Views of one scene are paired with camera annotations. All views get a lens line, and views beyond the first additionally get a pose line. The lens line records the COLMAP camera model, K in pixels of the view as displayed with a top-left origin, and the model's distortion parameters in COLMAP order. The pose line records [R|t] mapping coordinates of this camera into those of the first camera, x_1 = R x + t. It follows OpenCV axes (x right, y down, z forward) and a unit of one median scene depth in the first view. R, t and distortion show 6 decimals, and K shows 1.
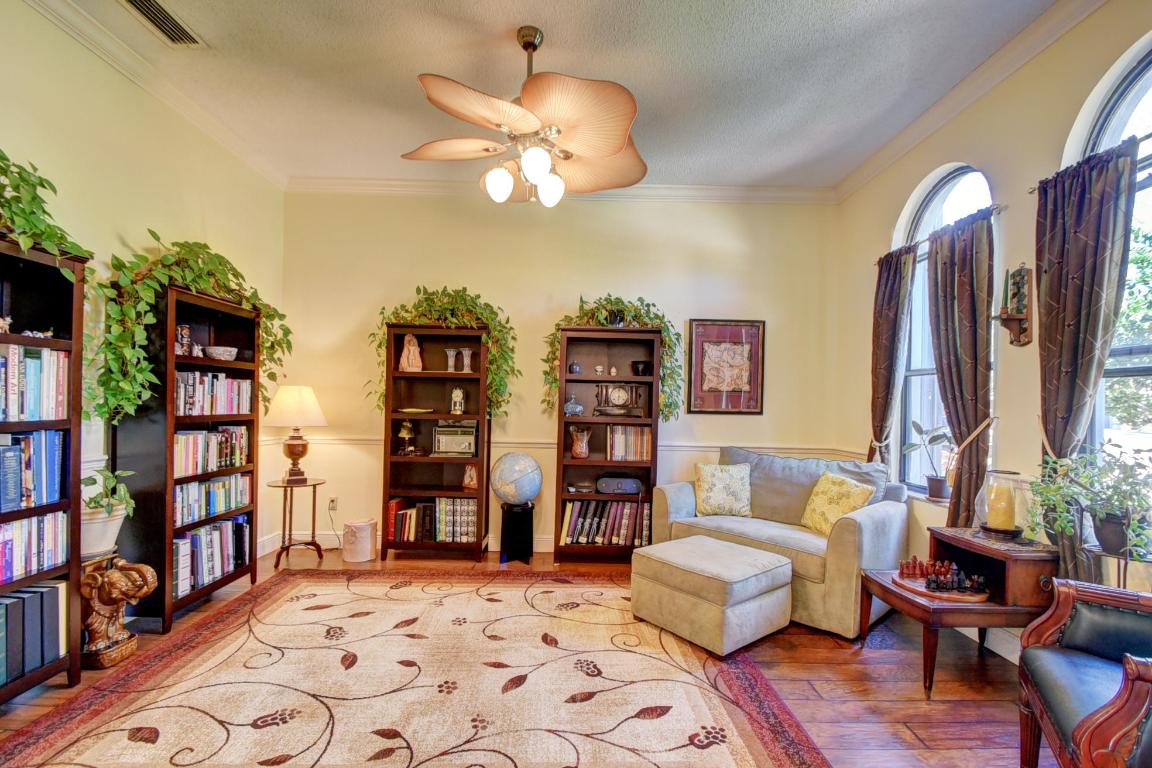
lens RADIAL K [[512.9, 0, 576.8], [0, 512.9, 405.1], [0, 0, 1]] dist [0.001349, -0.008659]
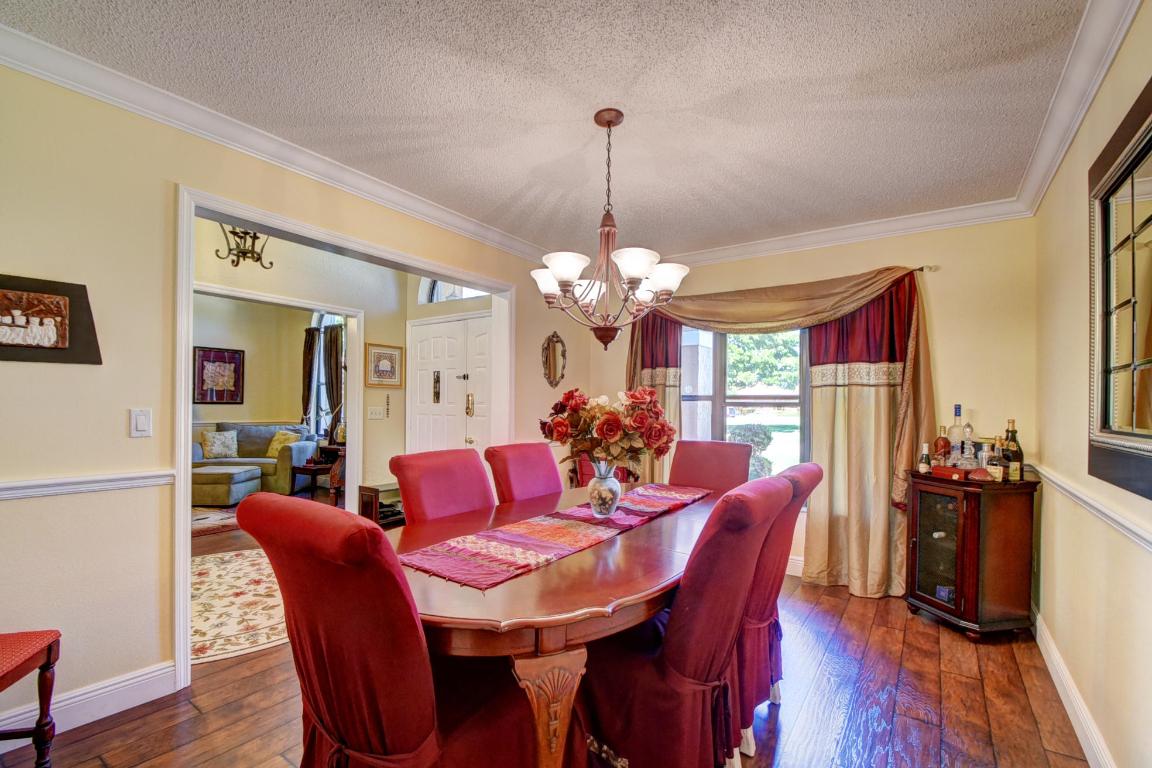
lens RADIAL K [[505.8, 0, 574.8], [0, 505.8, 404.2], [0, 0, 1]] dist [0.008475, -0.013986]
pose [[0.583781, -0.010549, 0.811842, -0.458015], [-0.001081, 0.999905, 0.013770, -0.006610], [-0.811910, -0.008916, 0.583714, -1.119960]]
